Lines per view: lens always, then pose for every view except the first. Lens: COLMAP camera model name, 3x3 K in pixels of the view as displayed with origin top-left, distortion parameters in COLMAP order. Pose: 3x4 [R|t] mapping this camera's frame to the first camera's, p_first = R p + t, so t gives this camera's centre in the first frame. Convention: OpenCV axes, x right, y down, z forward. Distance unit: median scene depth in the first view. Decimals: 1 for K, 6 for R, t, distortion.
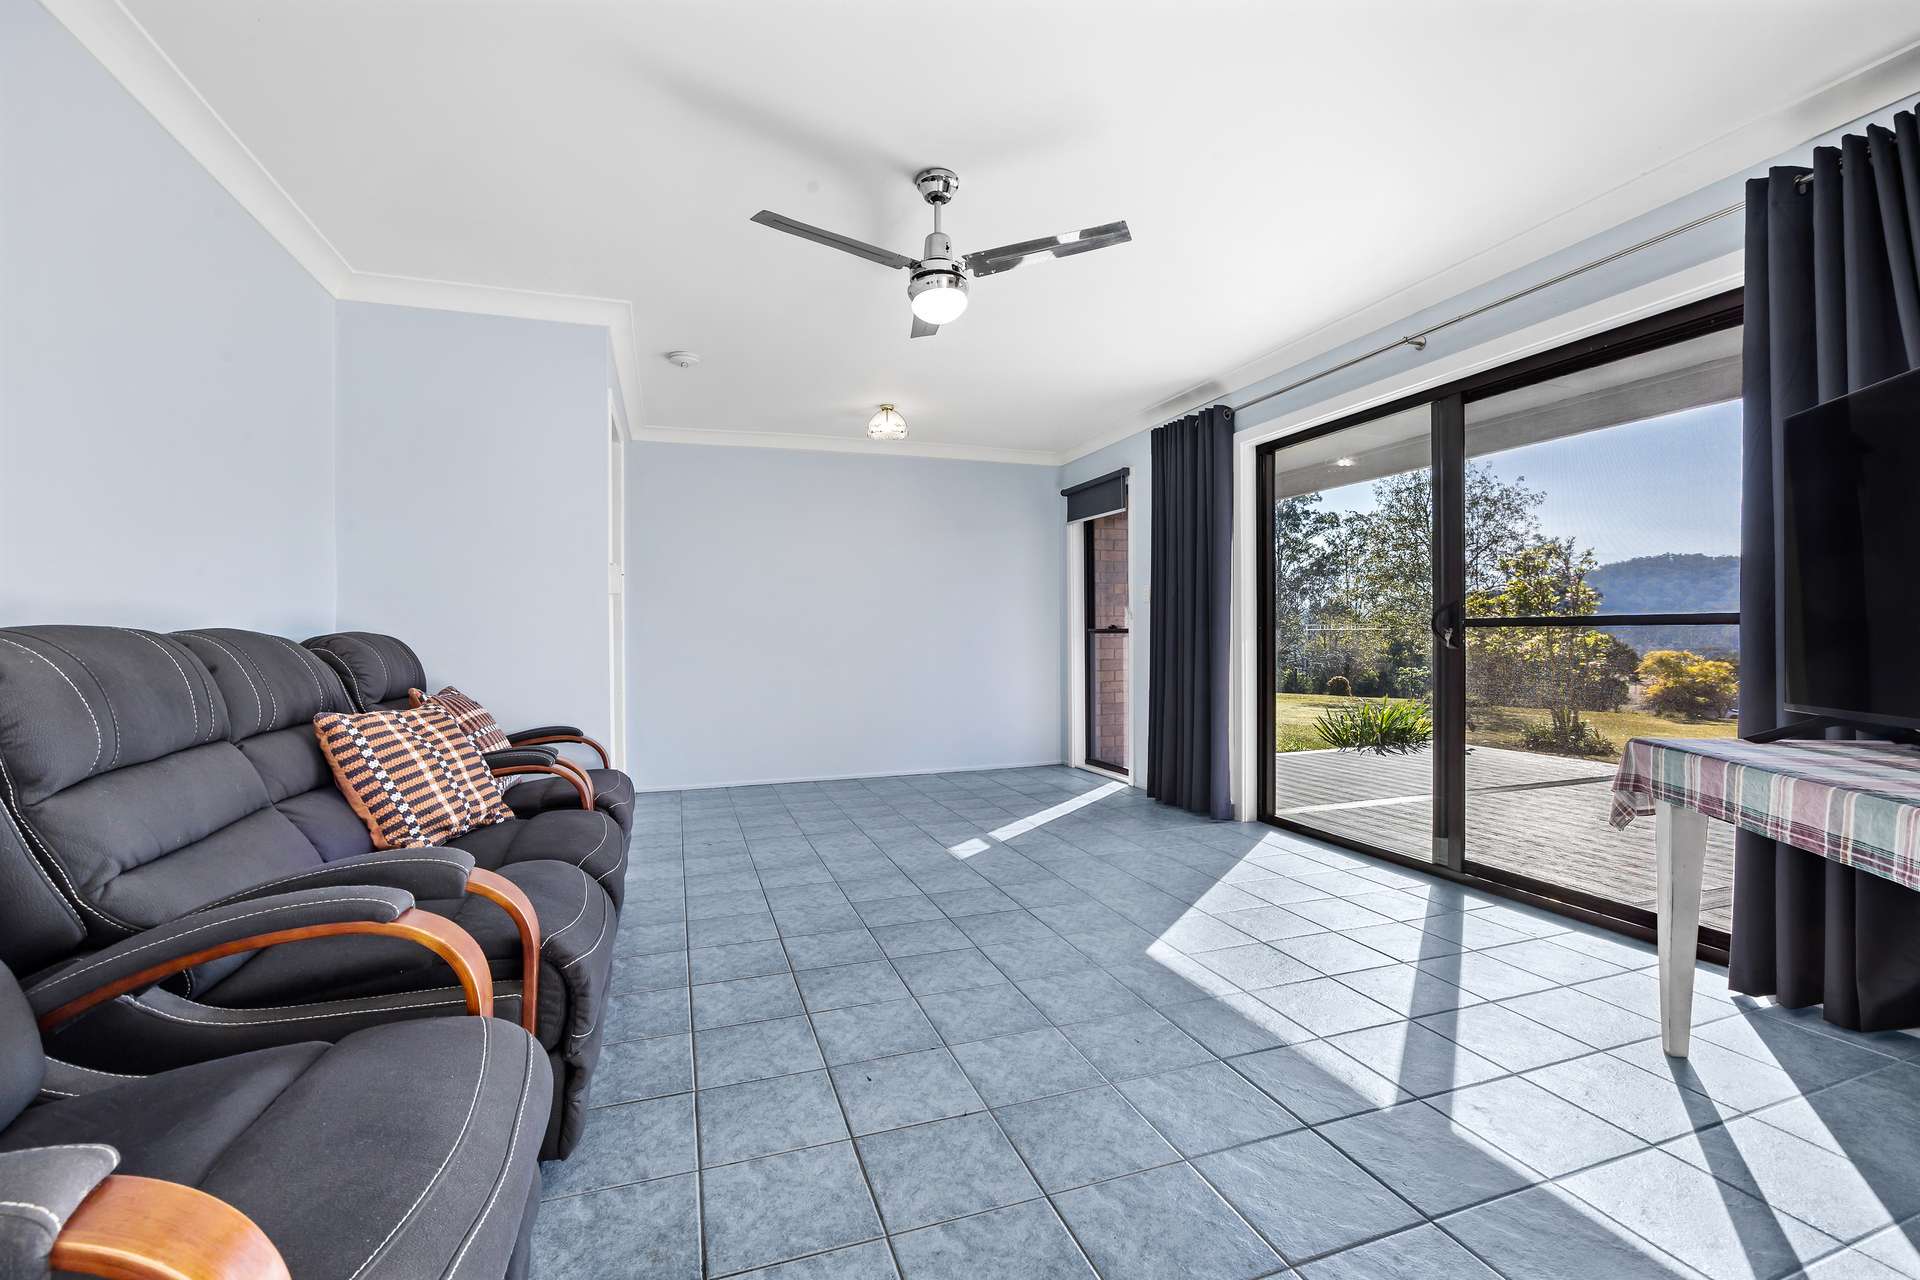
lens RADIAL K [[835.9, 0, 963.1], [0, 835.9, 630.4], [0, 0, 1]] dist [0.000455, 0.000058]
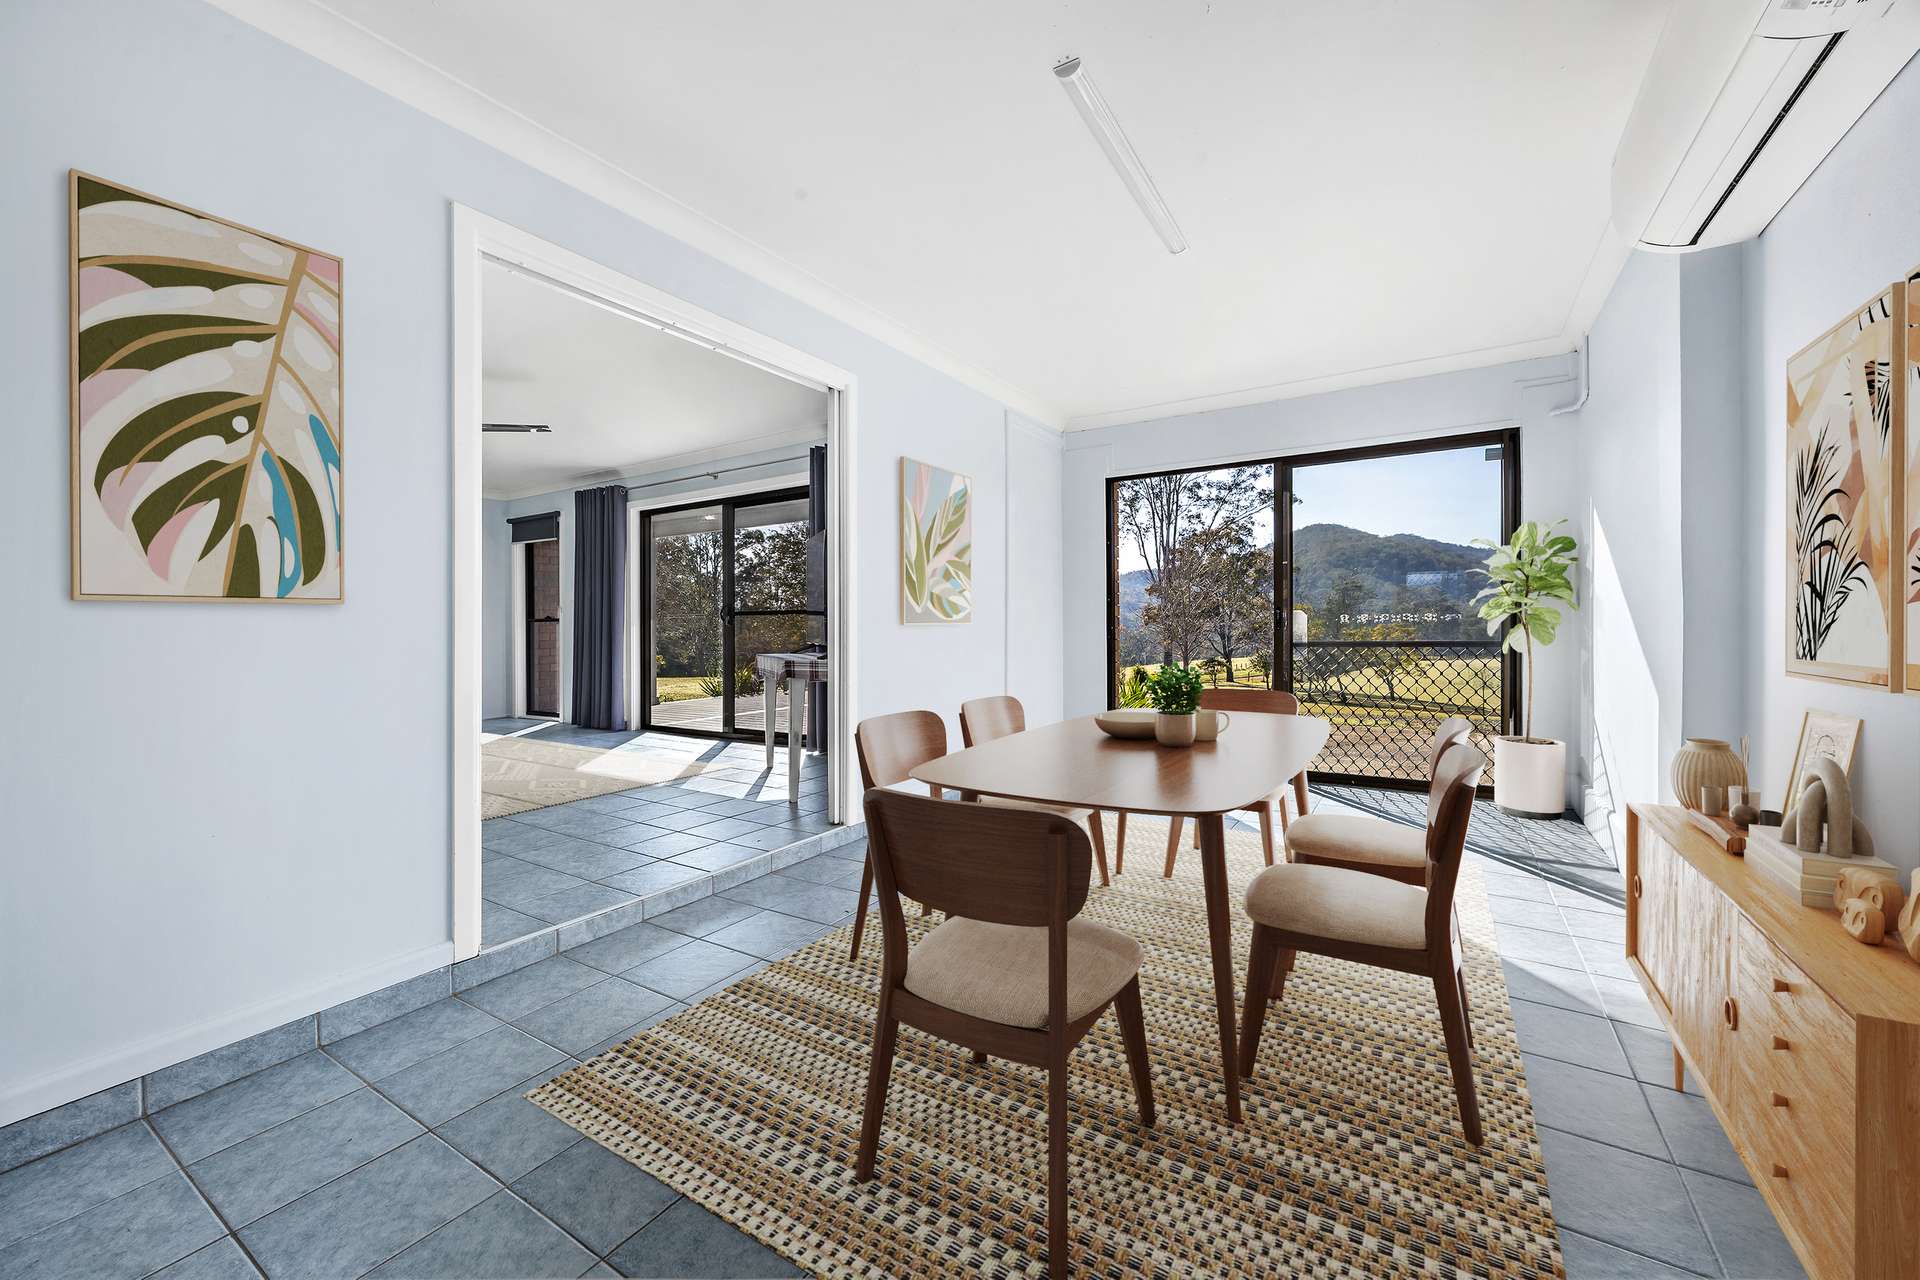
lens RADIAL K [[749.5, 0, 954.4], [0, 749.5, 626.3], [0, 0, 1]] dist [0.000271, 0.000046]
pose [[0.789077, 0.002636, 0.614288, -0.067280], [-0.001794, 0.999996, -0.001987, 0.013375], [-0.614291, 0.000466, 0.789079, -0.482485]]
